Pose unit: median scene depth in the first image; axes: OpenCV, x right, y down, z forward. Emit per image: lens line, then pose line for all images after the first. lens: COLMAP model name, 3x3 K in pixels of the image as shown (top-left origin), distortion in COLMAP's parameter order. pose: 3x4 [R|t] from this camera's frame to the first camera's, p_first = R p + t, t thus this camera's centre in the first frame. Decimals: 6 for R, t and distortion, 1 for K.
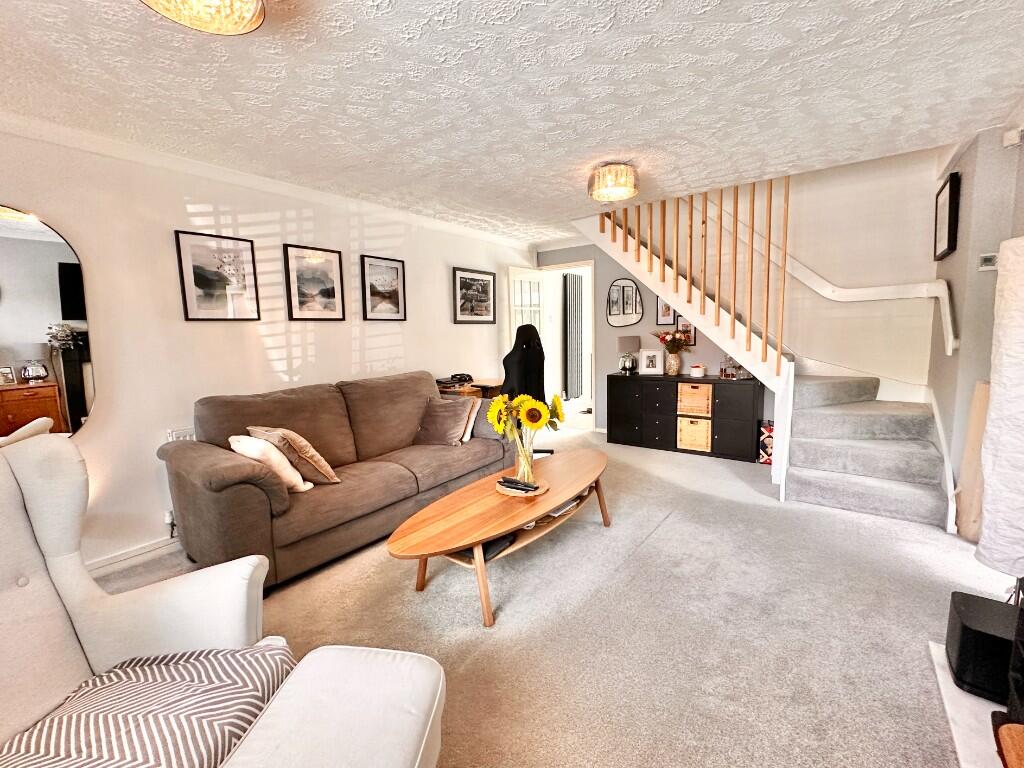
lens RADIAL K [[404.9, 0, 570.0], [0, 404.9, 374.3], [0, 0, 1]] dist [-0.001400, 0.000689]
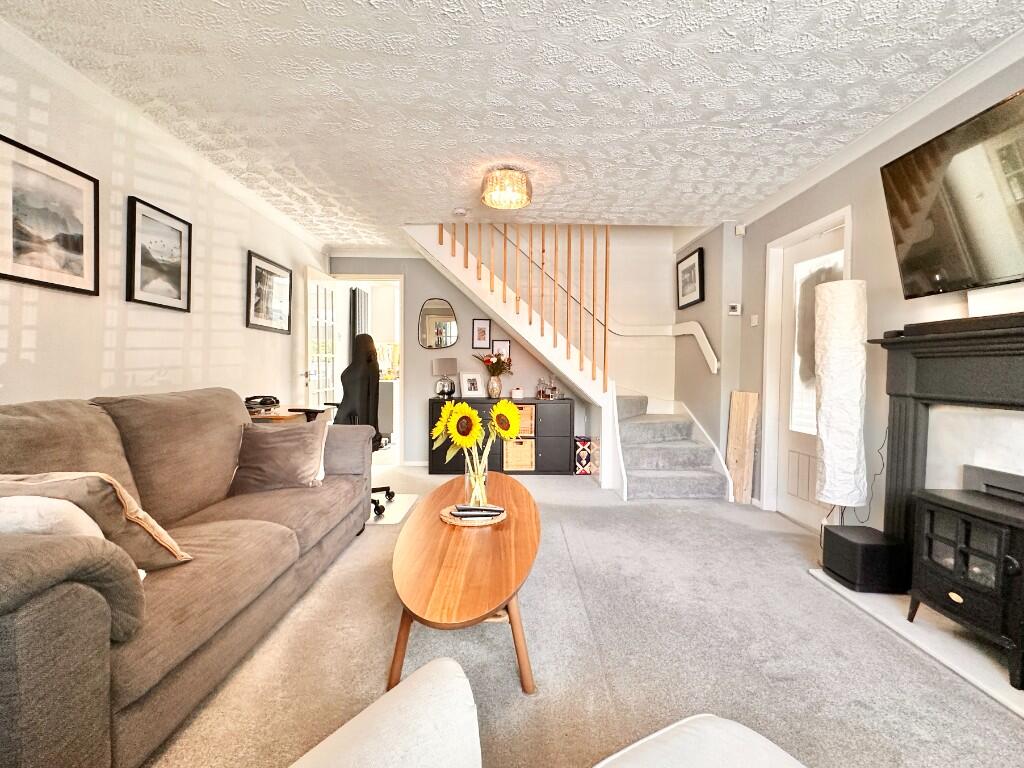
lens RADIAL K [[404.9, 0, 518.0], [0, 404.9, 381.6], [0, 0, 1]] dist [-0.001400, 0.000689]
pose [[0.840622, 0.010300, 0.541524, -0.341035], [0.034780, 0.996729, -0.072948, 0.052213], [-0.540505, 0.080156, 0.837514, 0.178772]]
